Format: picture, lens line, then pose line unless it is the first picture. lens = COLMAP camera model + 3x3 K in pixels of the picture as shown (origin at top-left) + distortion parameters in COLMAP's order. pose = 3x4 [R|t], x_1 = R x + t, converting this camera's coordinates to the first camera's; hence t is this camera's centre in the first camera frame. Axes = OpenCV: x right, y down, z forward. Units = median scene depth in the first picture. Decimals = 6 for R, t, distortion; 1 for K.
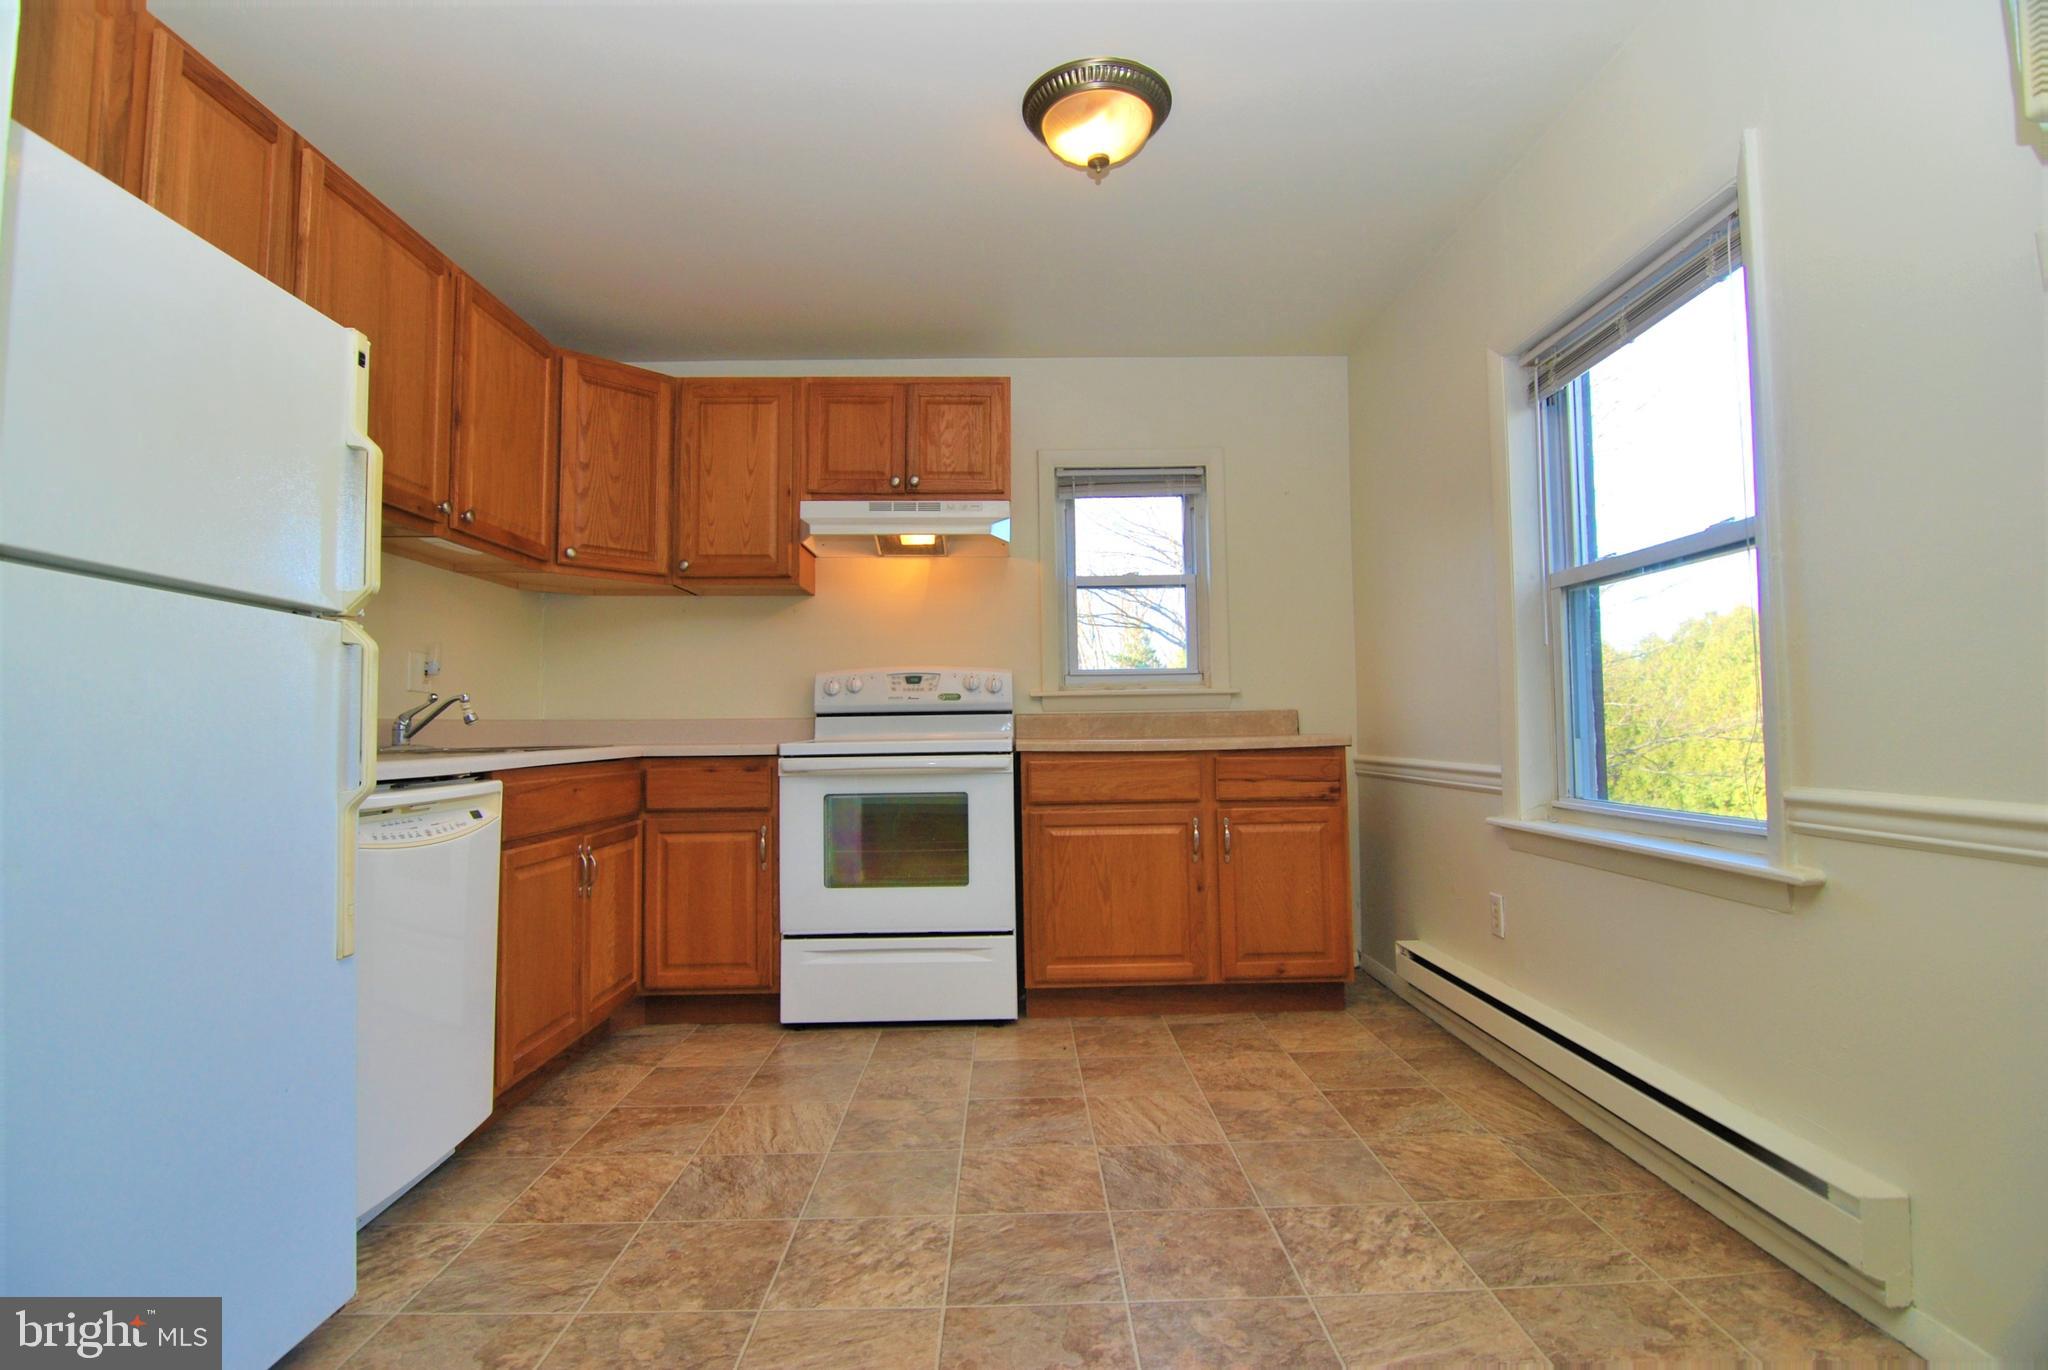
lens RADIAL K [[995.4, 0, 1034.4], [0, 995.4, 682.1], [0, 0, 1]] dist [-0.004042, -0.011271]
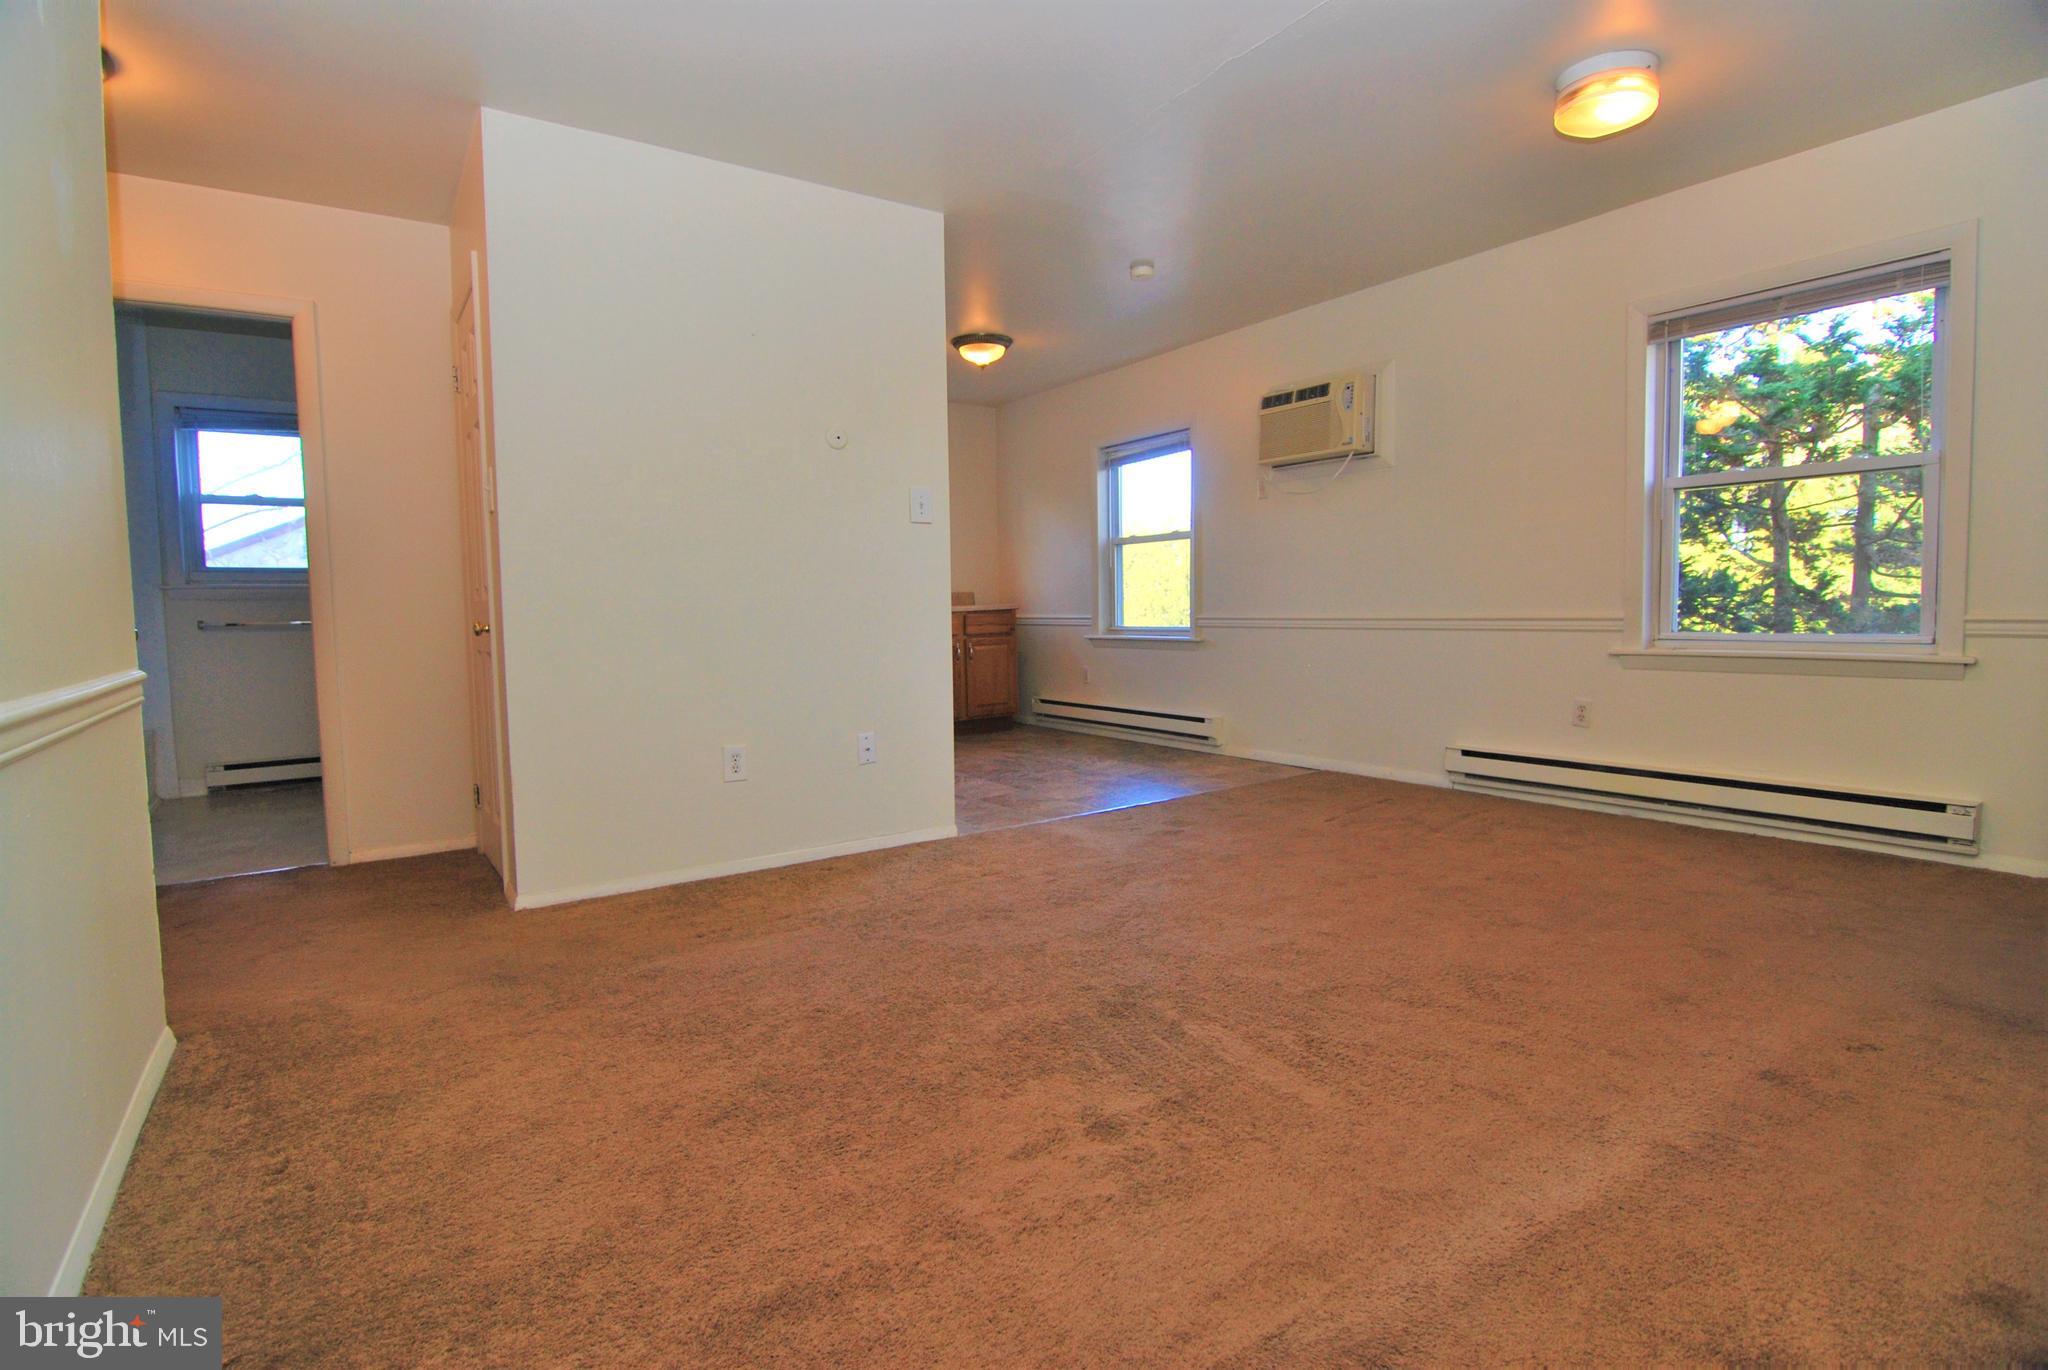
lens RADIAL K [[995.4, 0, 1034.4], [0, 995.4, 682.1], [0, 0, 1]] dist [-0.004042, -0.011271]
pose [[0.828006, -0.049619, 0.558519, -0.863355], [-0.015365, 0.993695, 0.111059, -0.018092], [-0.560508, -0.100539, 0.822023, -0.812827]]
